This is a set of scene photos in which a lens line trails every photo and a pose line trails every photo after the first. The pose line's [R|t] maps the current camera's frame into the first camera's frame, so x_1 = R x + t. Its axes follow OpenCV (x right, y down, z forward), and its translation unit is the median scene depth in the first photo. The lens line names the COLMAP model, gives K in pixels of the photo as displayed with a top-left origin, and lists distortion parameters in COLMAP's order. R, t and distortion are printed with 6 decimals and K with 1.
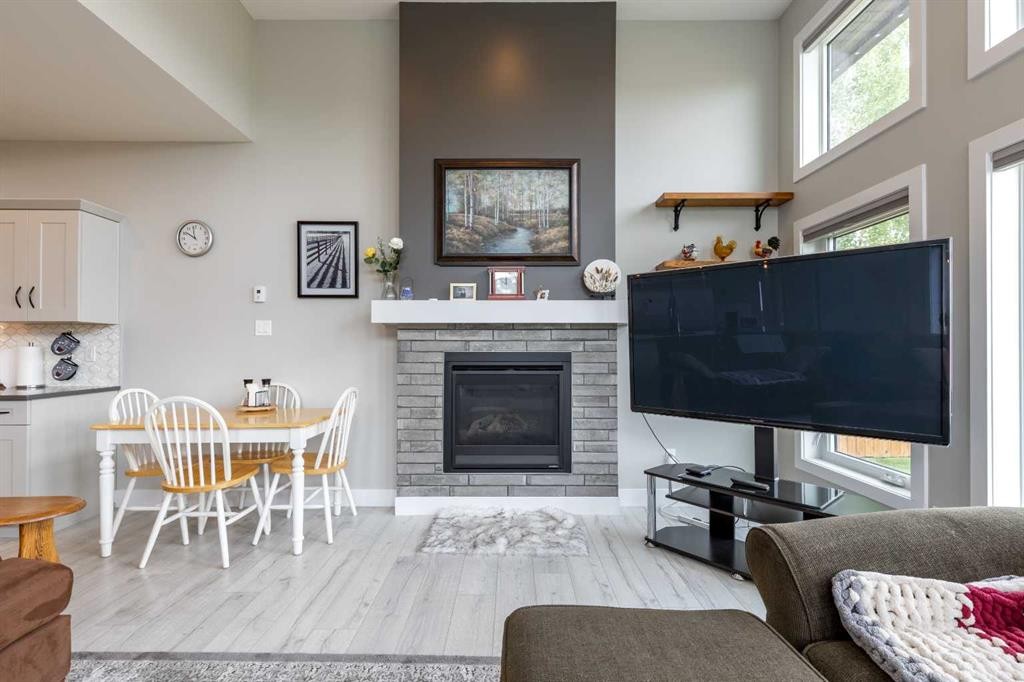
lens RADIAL K [[464.4, 0, 512.4], [0, 464.4, 346.3], [0, 0, 1]] dist [0.012024, 0.000177]
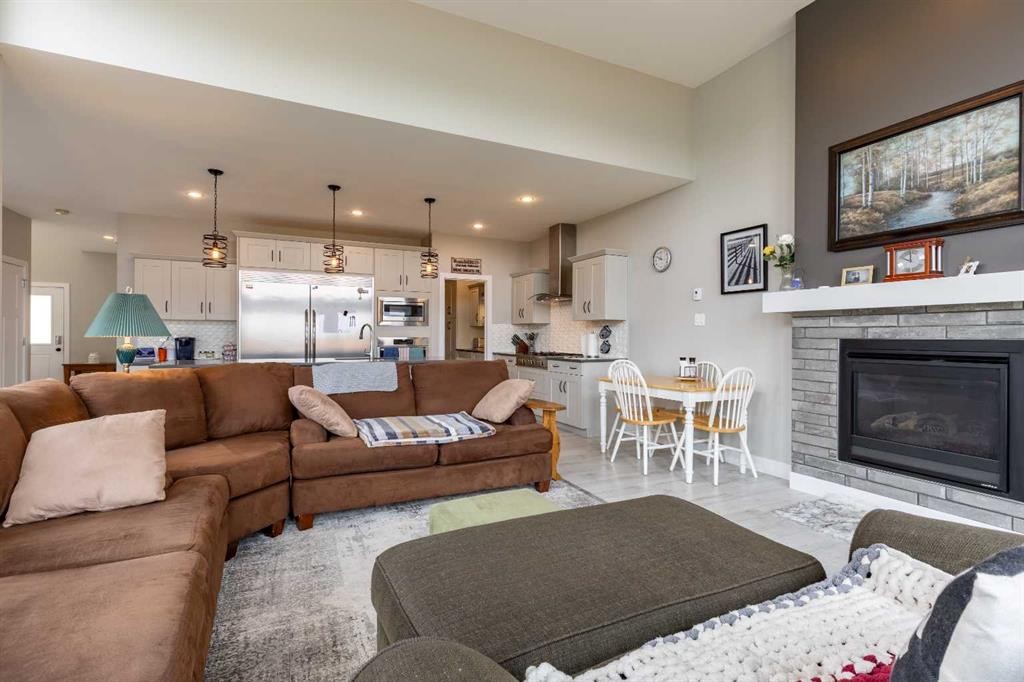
lens RADIAL K [[464.4, 0, 507.0], [0, 464.4, 337.4], [0, 0, 1]] dist [0.012024, 0.000177]
pose [[0.440899, 0.004159, -0.897547, 0.437337], [0.003038, 0.999977, 0.006126, 0.001181], [0.897552, -0.005427, 0.440876, -0.075508]]
